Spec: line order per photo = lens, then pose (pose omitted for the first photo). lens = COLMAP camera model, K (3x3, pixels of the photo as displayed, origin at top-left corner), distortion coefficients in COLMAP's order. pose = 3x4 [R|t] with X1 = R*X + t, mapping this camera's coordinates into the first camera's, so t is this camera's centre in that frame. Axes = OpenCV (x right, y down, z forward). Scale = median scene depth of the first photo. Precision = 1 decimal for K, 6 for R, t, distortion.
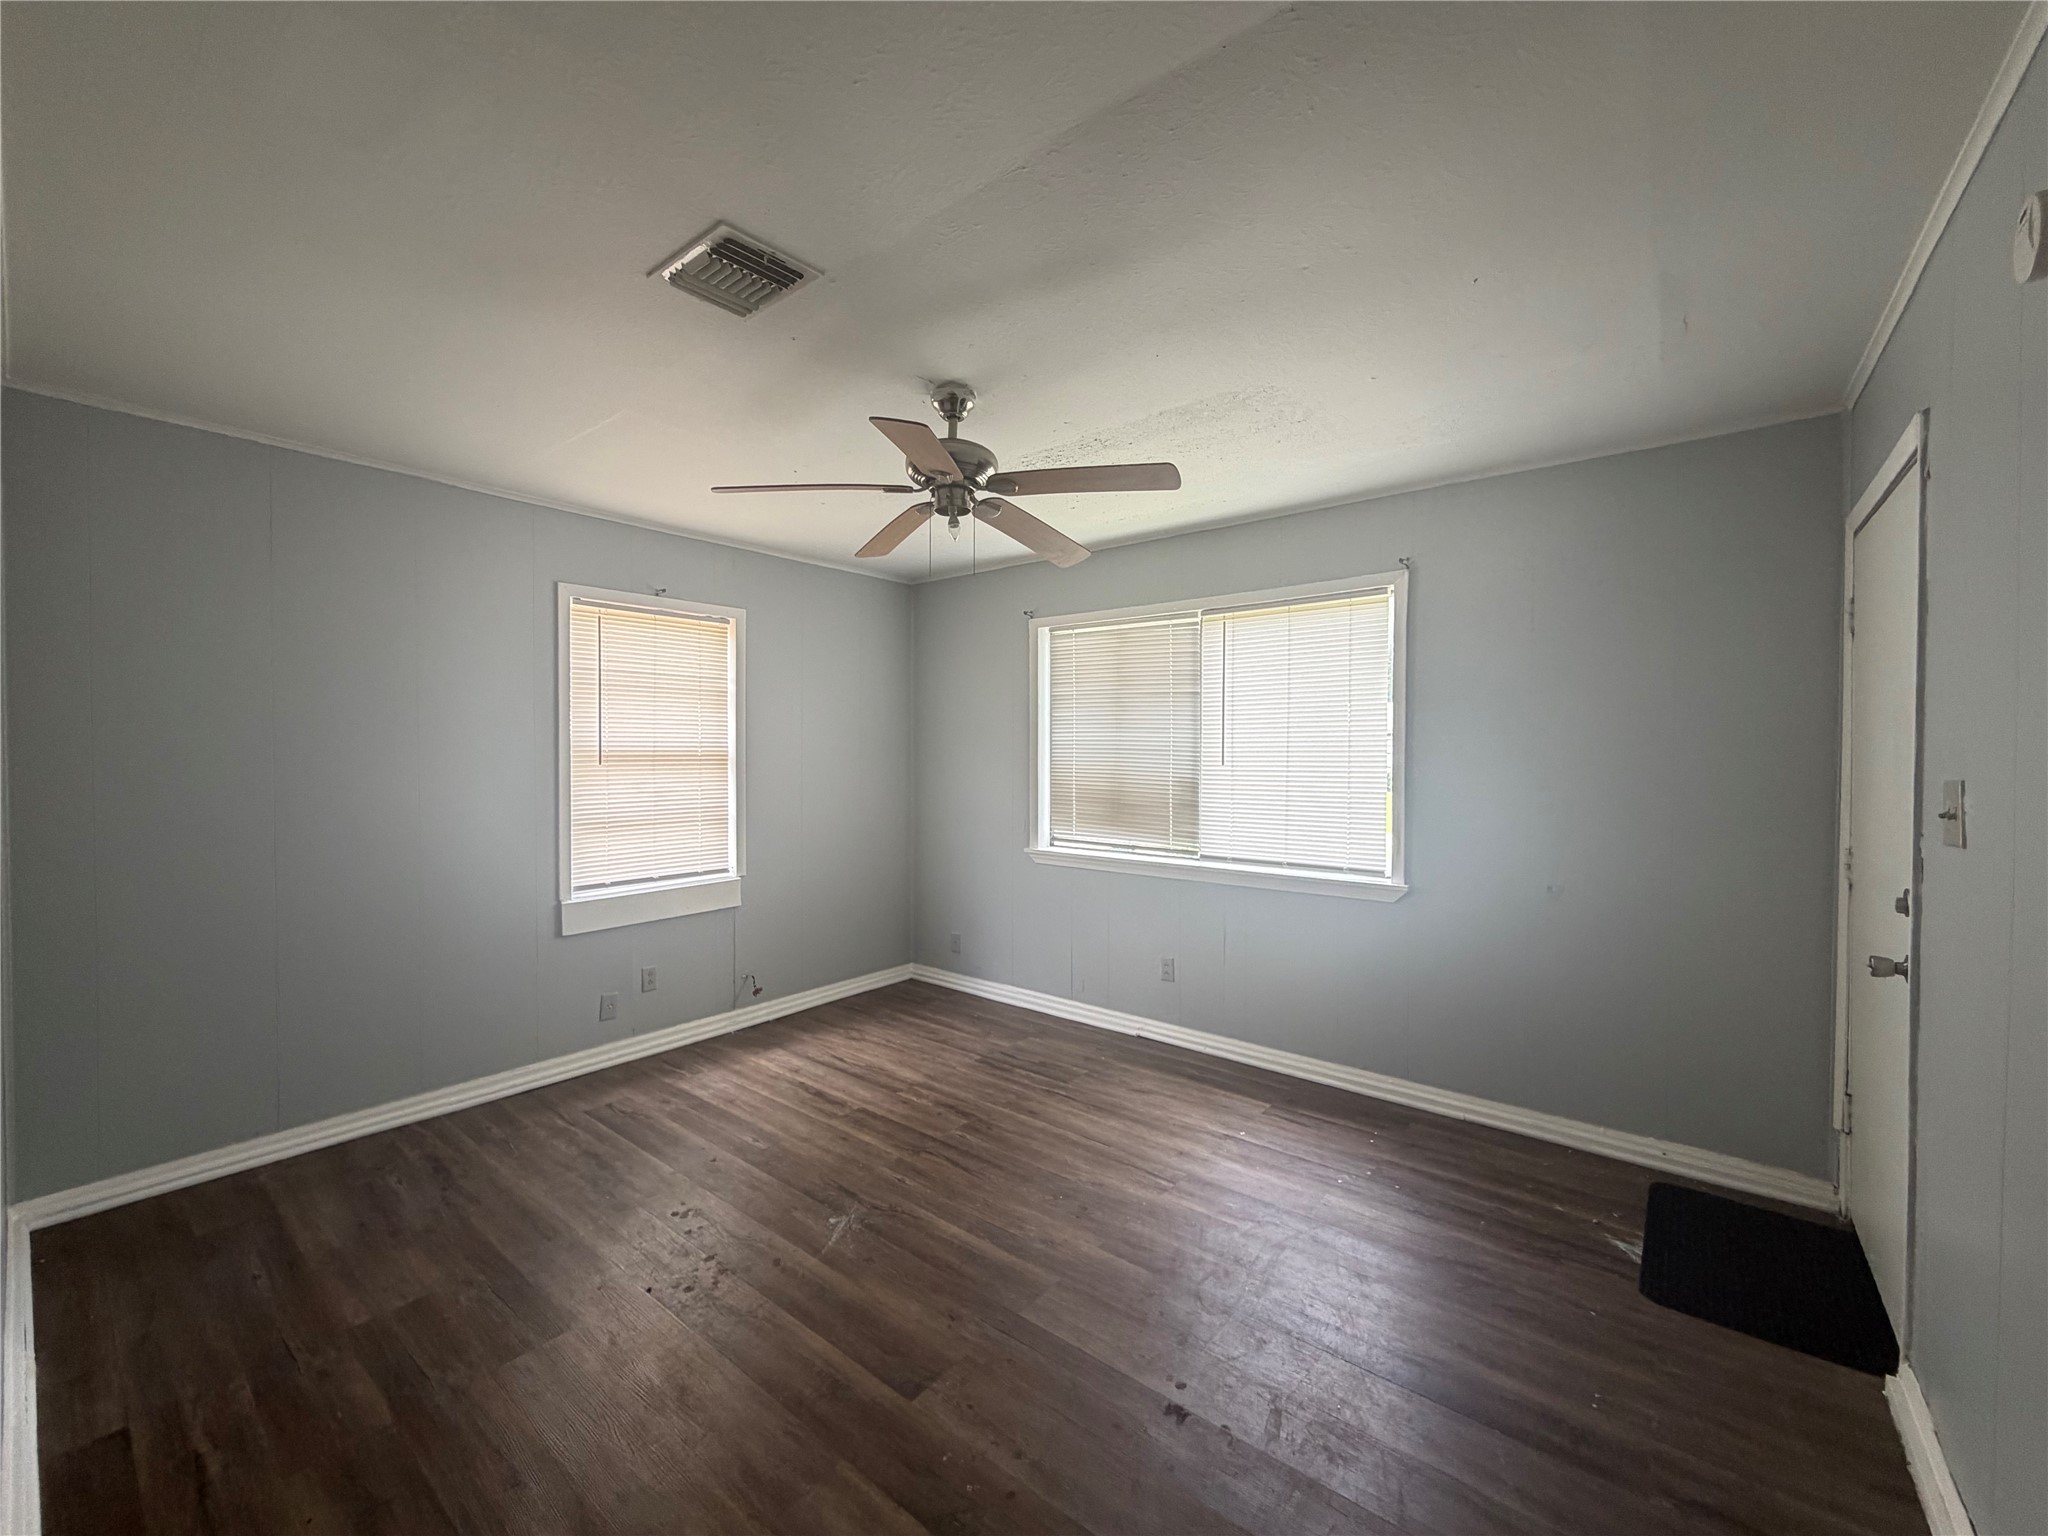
lens RADIAL K [[822.0, 0, 1018.5], [0, 822.0, 766.2], [0, 0, 1]] dist [-0.000757, 0.000520]
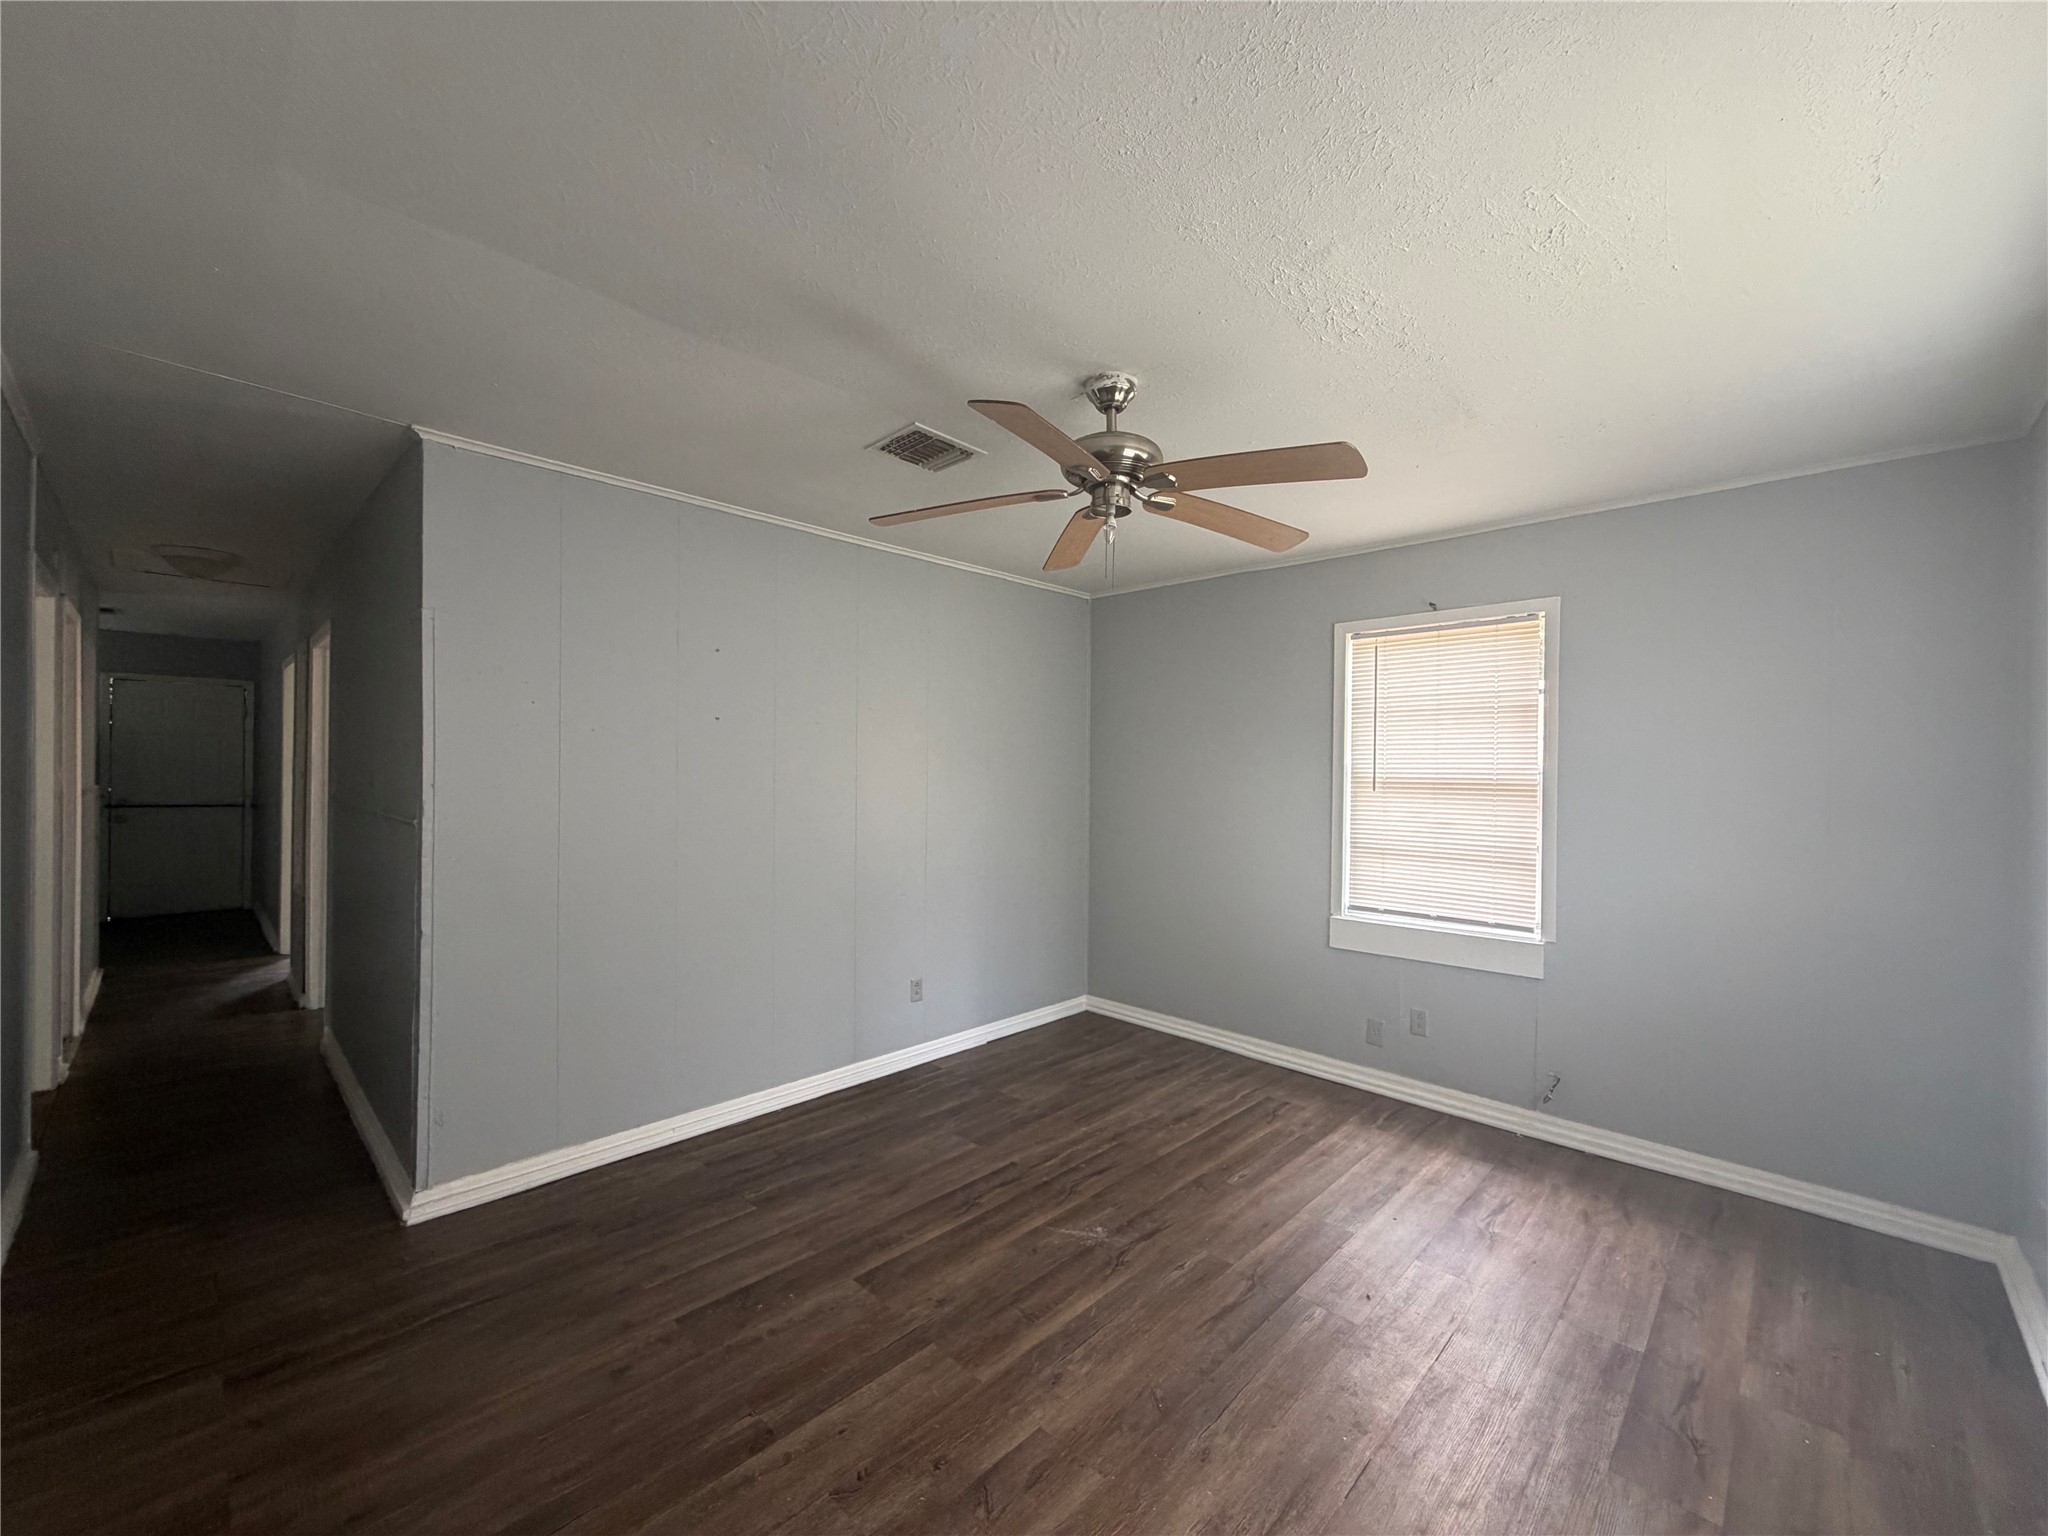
lens RADIAL K [[822.0, 0, 1019.8], [0, 822.0, 766.7], [0, 0, 1]] dist [-0.000757, 0.000520]
pose [[-0.096503, -0.008026, -0.995300, 0.547402], [-0.028101, 0.999591, -0.005336, -0.014173], [0.994936, 0.027454, -0.096689, 0.657821]]
